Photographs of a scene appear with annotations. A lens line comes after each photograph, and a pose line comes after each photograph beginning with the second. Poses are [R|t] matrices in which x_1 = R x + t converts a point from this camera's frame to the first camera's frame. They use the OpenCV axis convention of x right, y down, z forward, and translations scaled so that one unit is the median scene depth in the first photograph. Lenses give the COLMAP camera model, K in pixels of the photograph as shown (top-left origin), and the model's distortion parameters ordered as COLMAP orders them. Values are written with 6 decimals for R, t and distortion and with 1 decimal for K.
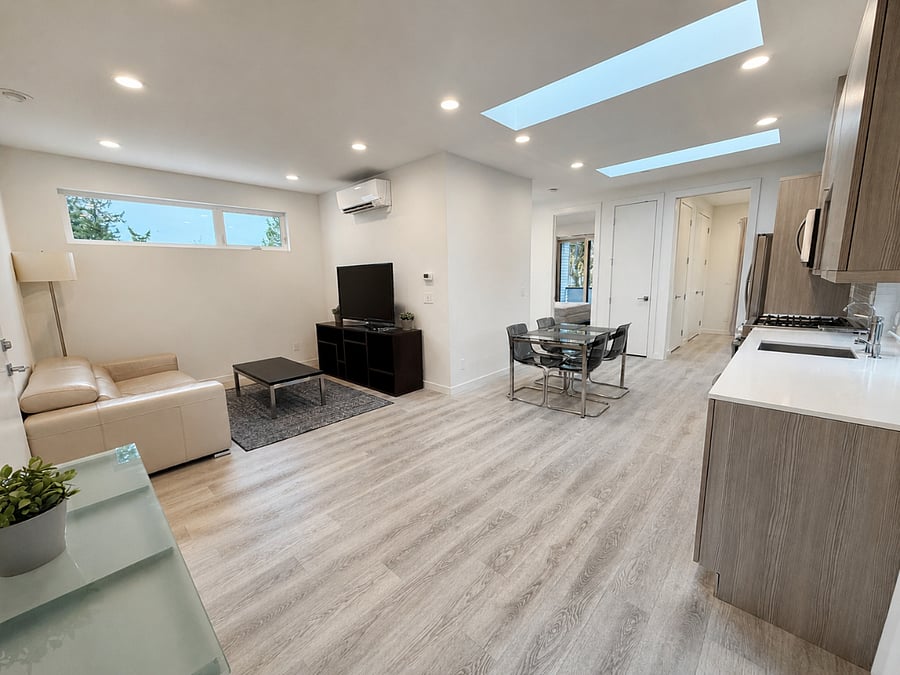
lens RADIAL K [[362.7, 0, 450.0], [0, 362.7, 337.5], [0, 0, 1]] dist [0.000914, -0.000035]
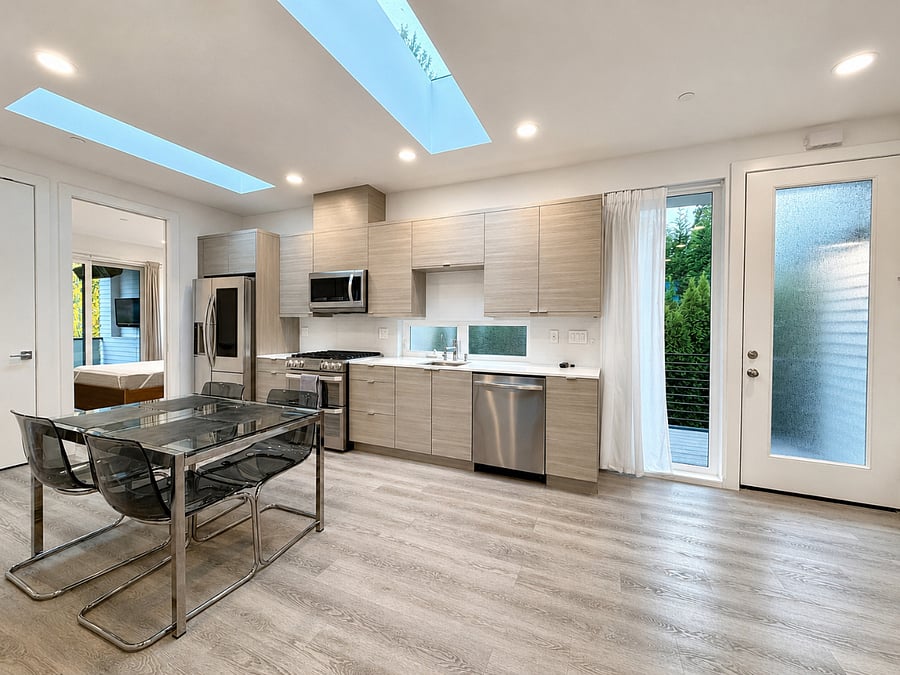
lens RADIAL K [[362.7, 0, 450.0], [0, 362.7, 337.5], [0, 0, 1]] dist [0.000914, -0.000035]
pose [[-0.353344, -0.007601, 0.935462, -0.312467], [0.162014, 0.984359, 0.069194, -0.119300], [-0.921357, 0.176008, -0.346587, 1.041948]]
